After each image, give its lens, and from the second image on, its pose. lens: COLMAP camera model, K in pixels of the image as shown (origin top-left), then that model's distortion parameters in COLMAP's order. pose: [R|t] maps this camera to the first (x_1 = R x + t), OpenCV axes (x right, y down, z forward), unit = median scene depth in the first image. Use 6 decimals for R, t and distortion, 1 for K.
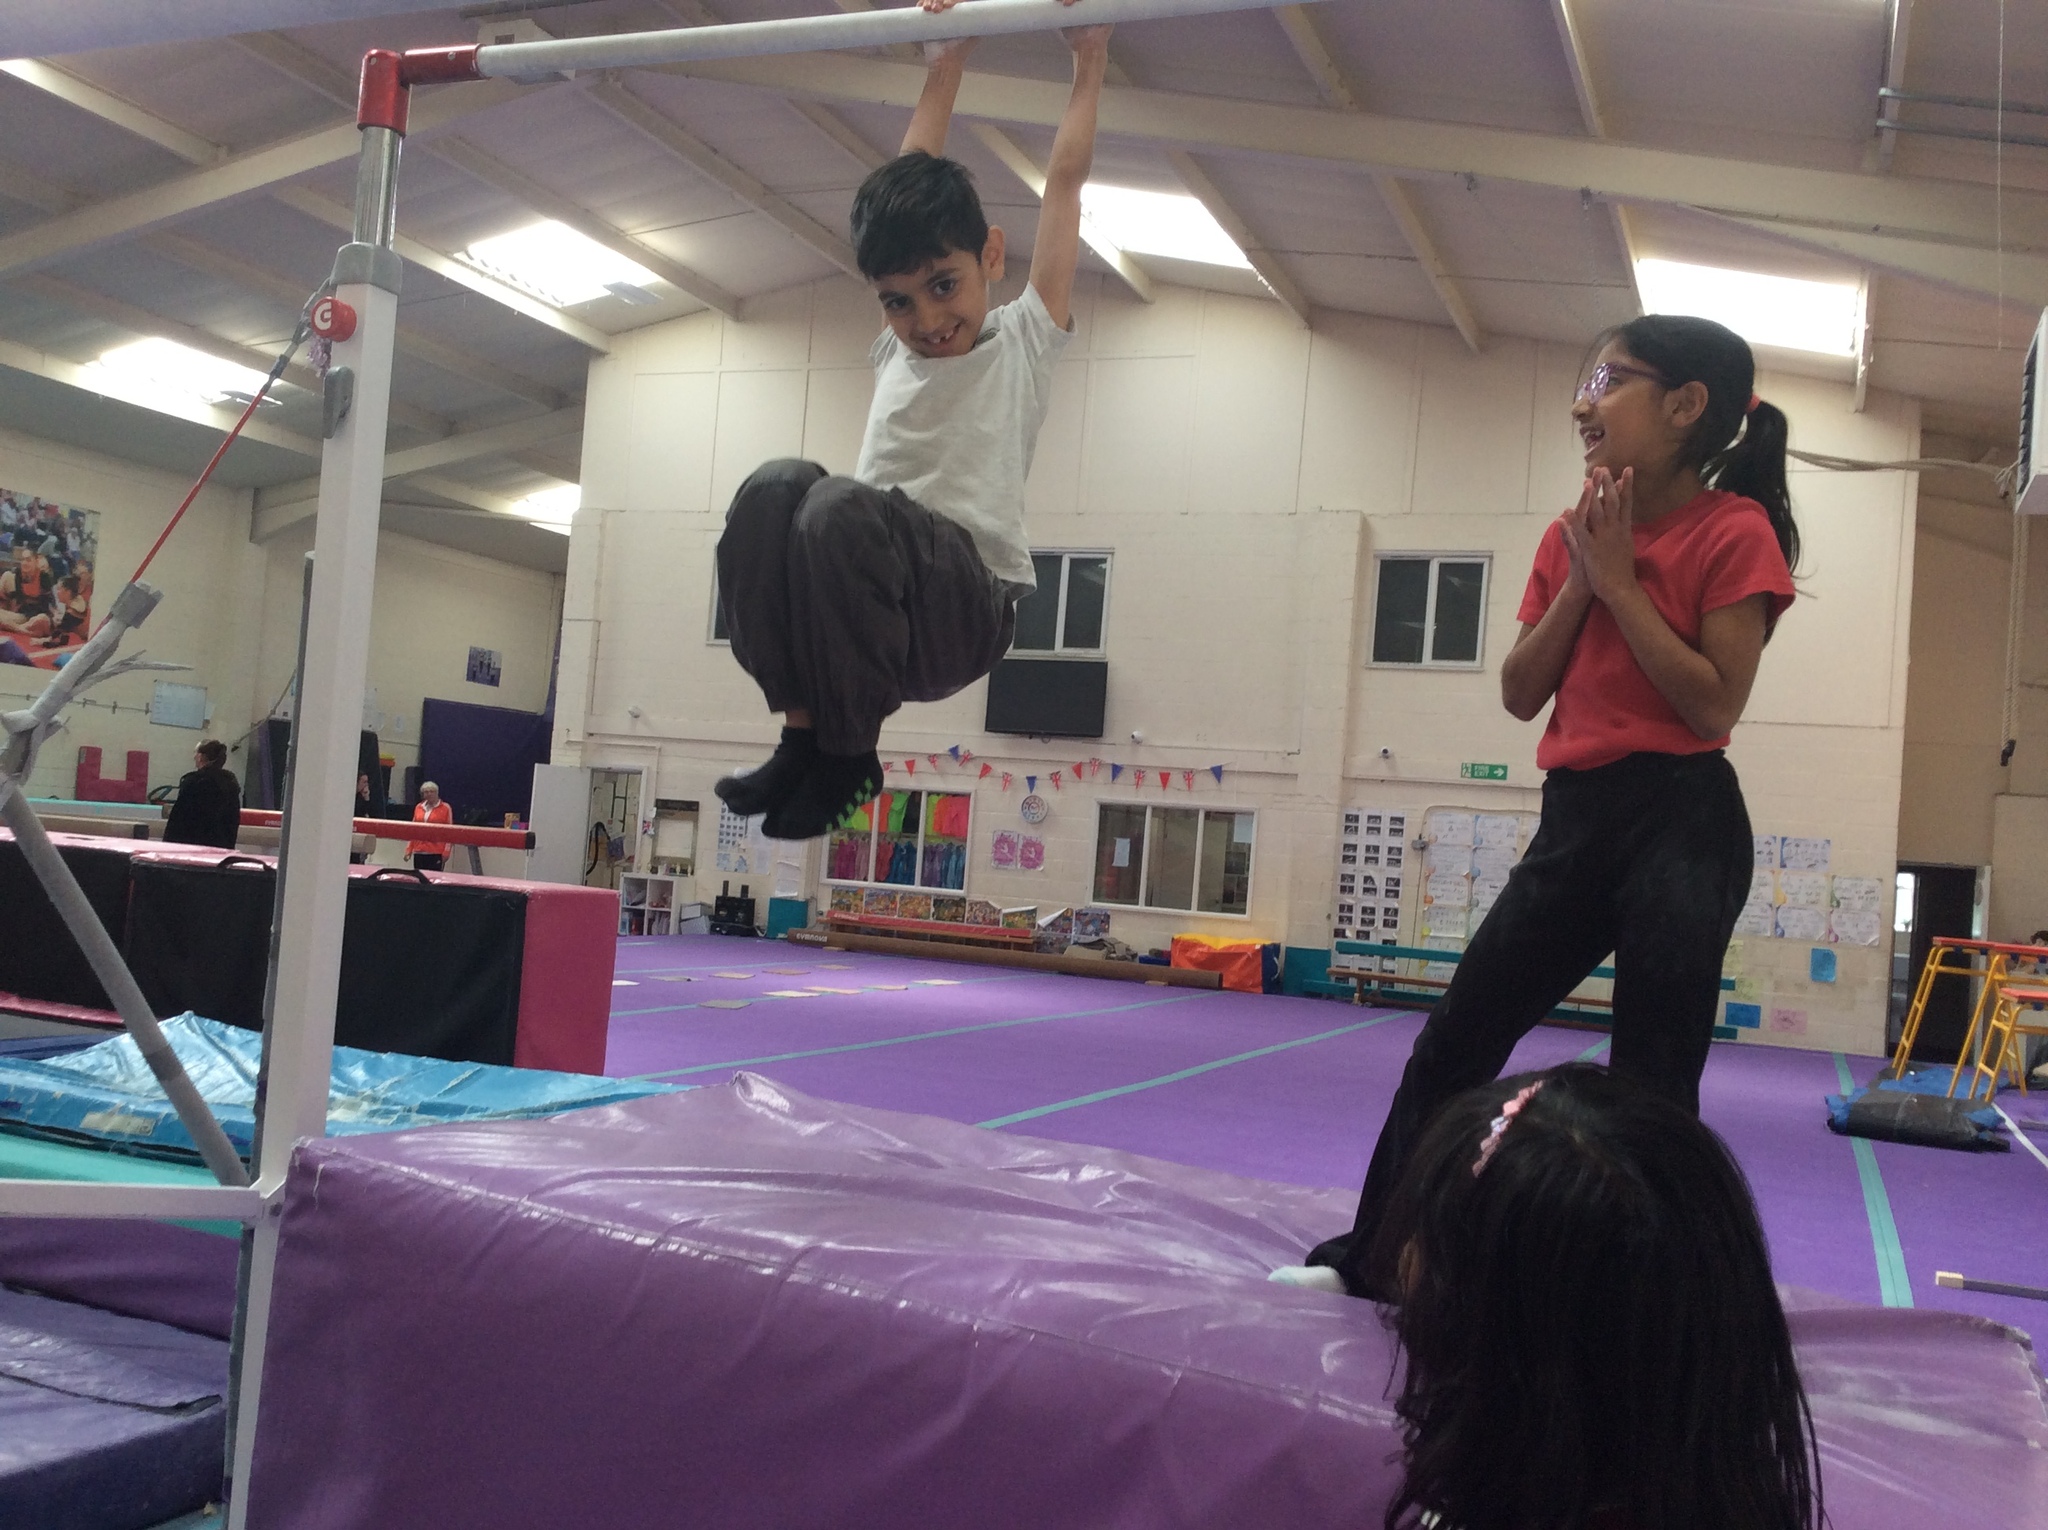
lens RADIAL K [[1881.3, 0, 1061.5], [0, 1881.3, 803.8], [0, 0, 1]] dist [0.147855, -0.238088]
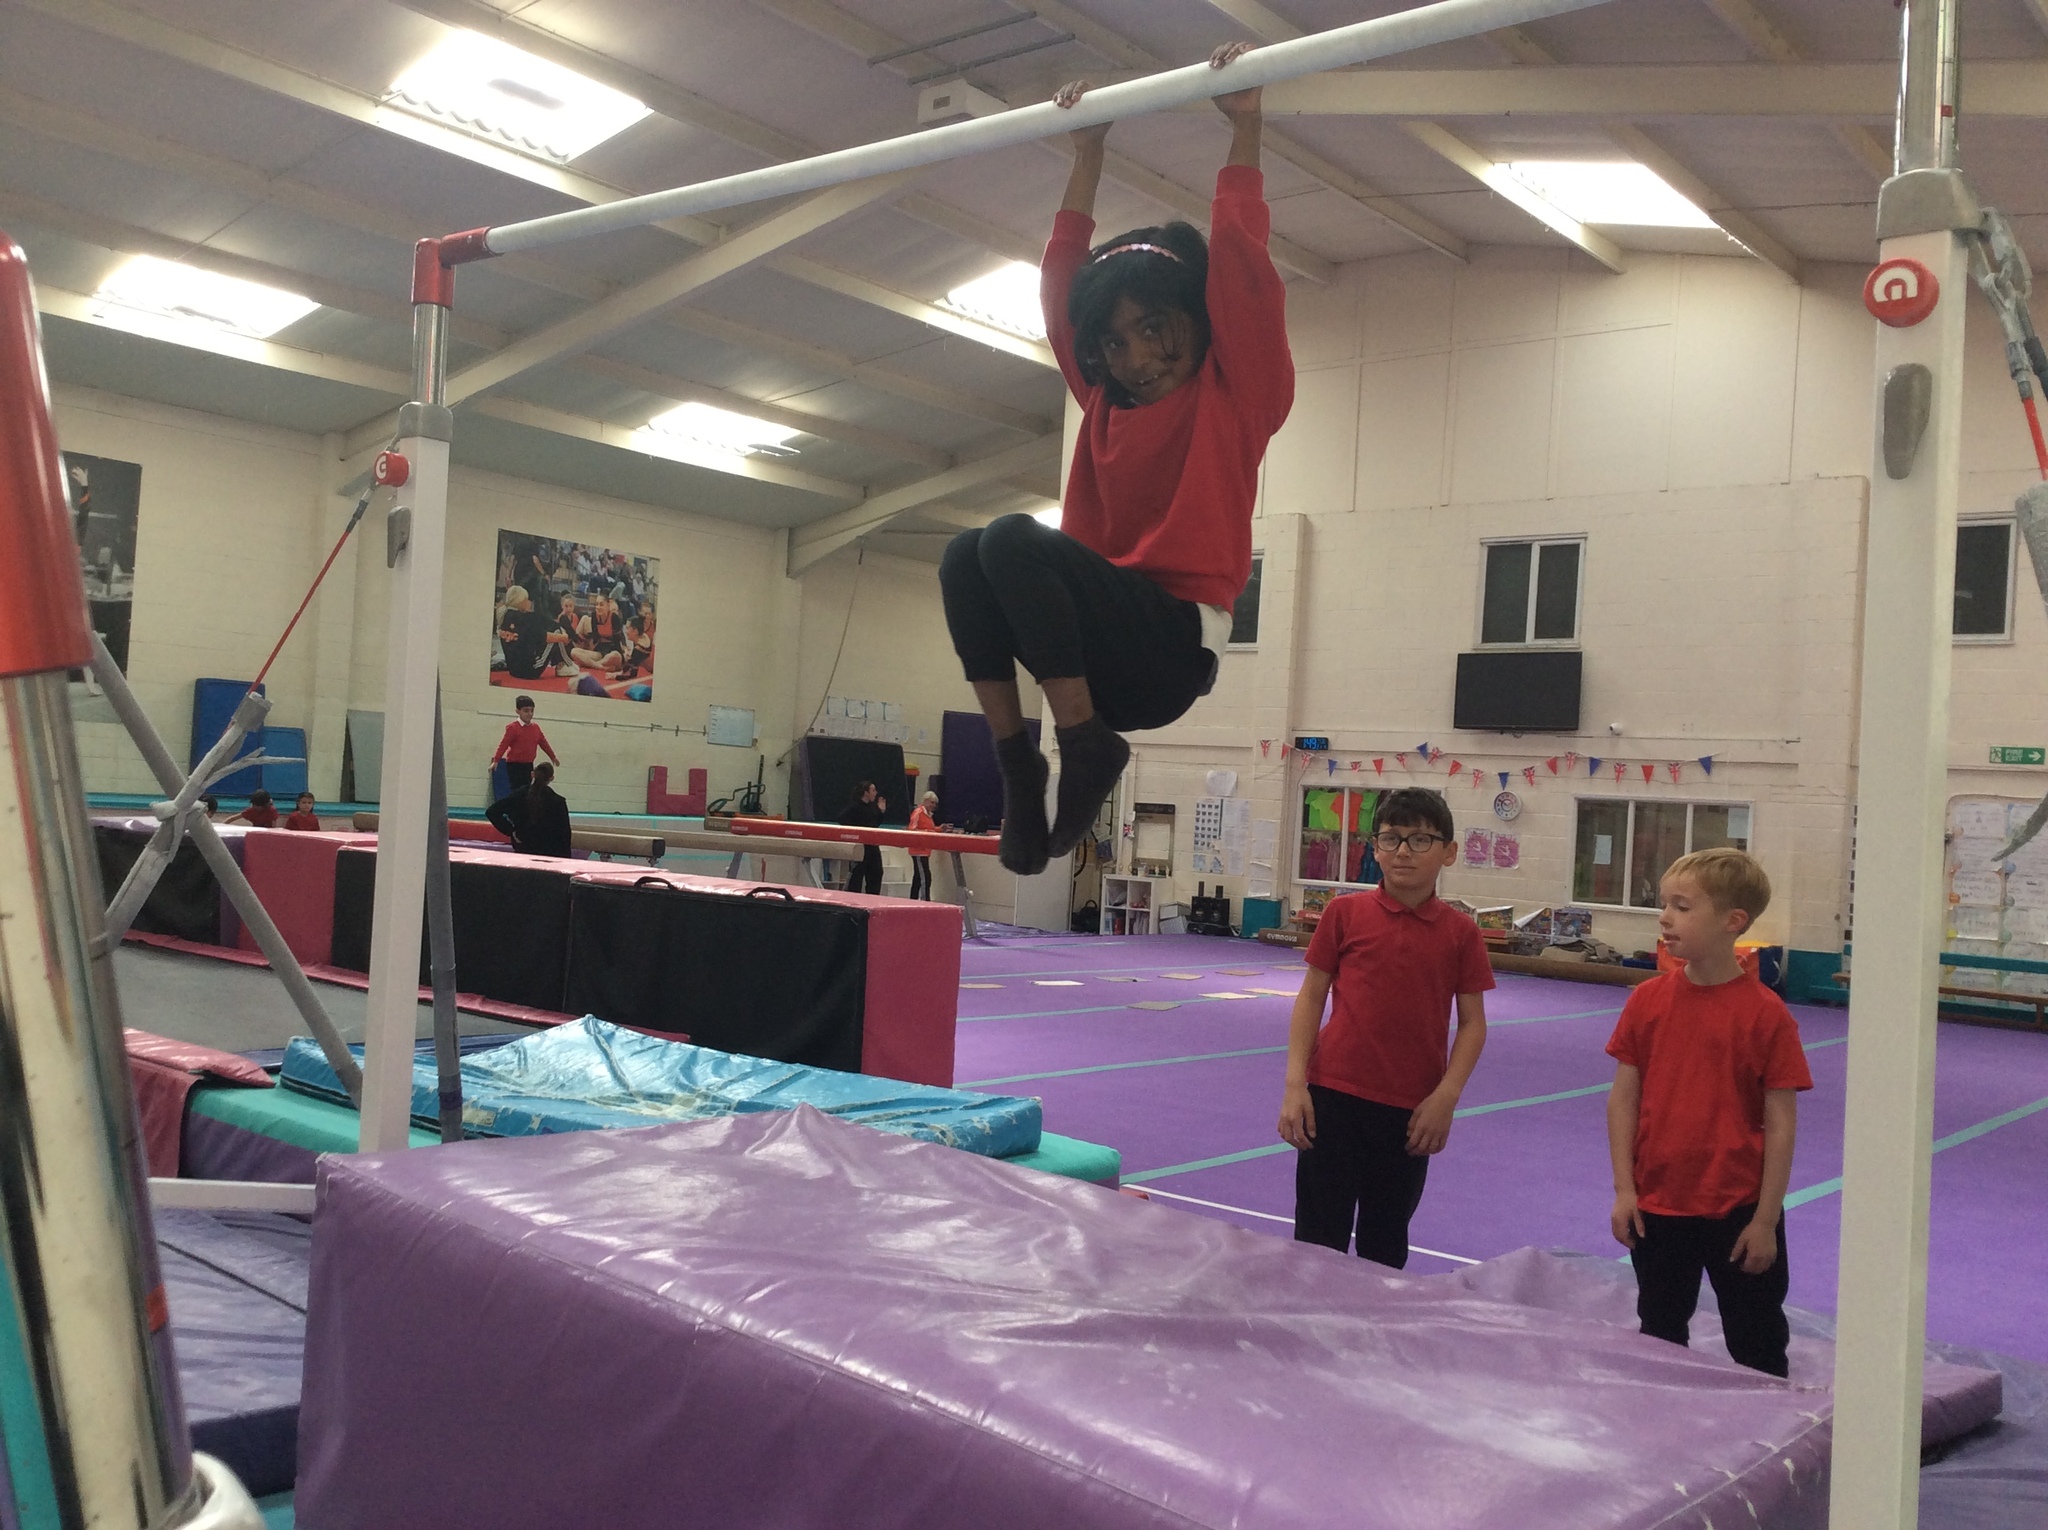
lens RADIAL K [[1875.1, 0, 1059.4], [0, 1875.1, 818.6], [0, 0, 1]] dist [0.171575, -0.332710]
pose [[0.958507, -0.016548, -0.284587, 0.041824], [0.019934, 0.999761, 0.009006, -0.004226], [0.284370, -0.014305, 0.958608, -0.003582]]
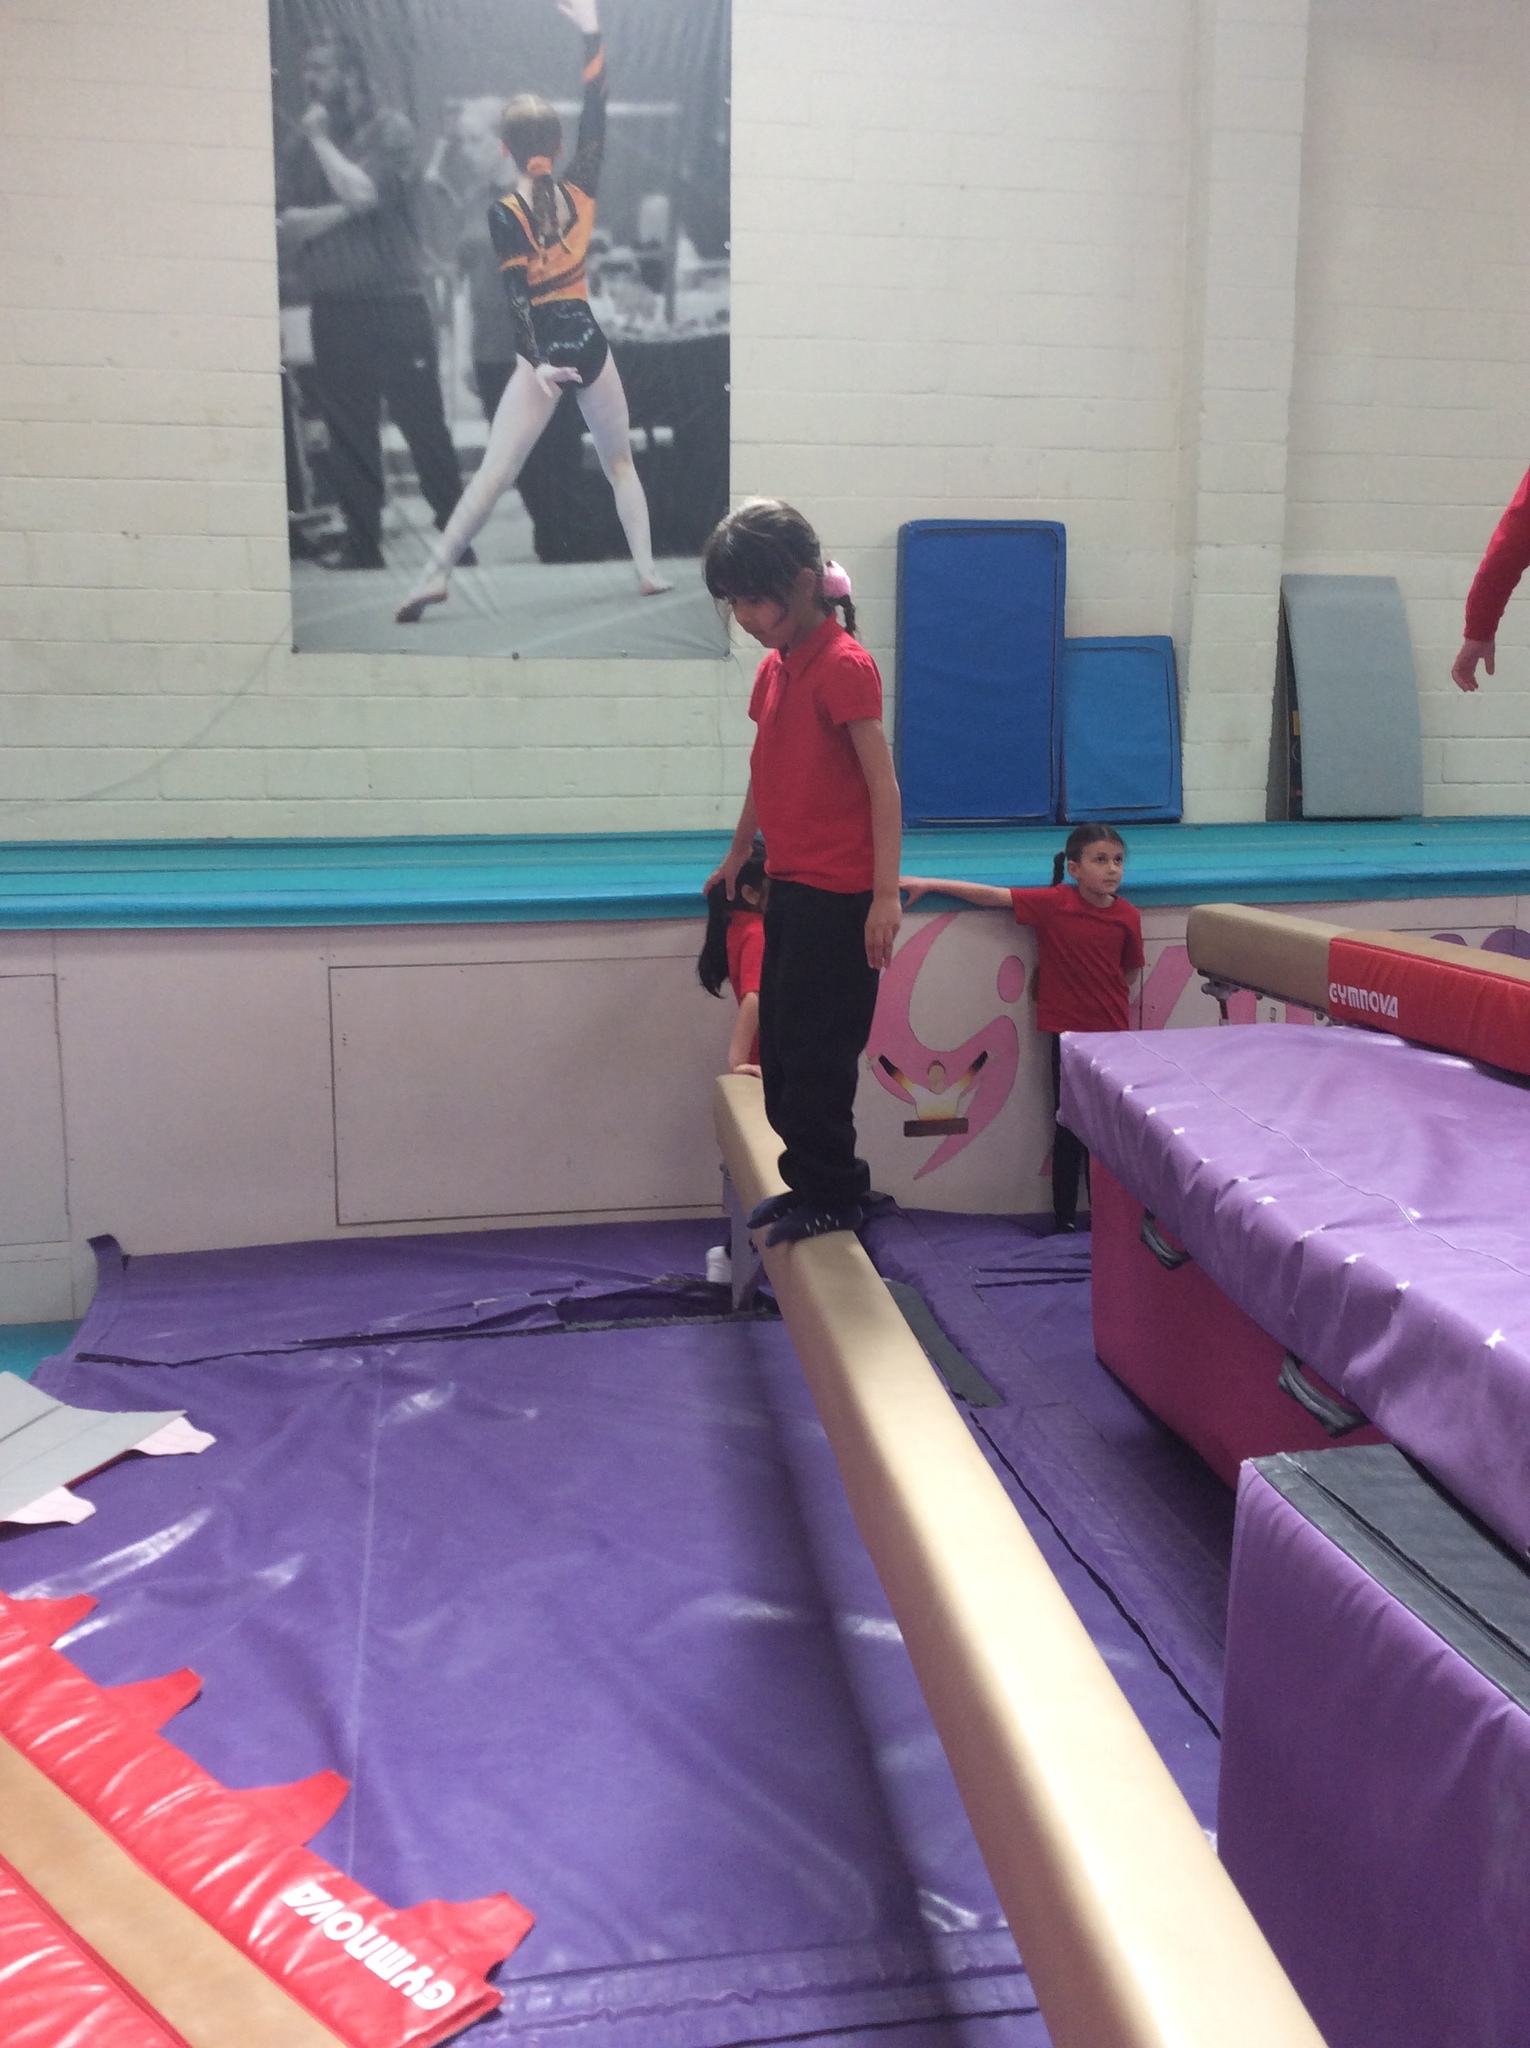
lens RADIAL K [[1944.7, 0, 765.0], [0, 1944.7, 1024.0], [0, 0, 1]] dist [0.148391, -0.279017]
pose [[0.554343, 0.043923, -0.831129, -0.320634], [0.068192, 0.992852, 0.097952, -0.016470], [0.829490, -0.110975, 0.547385, 0.530048]]
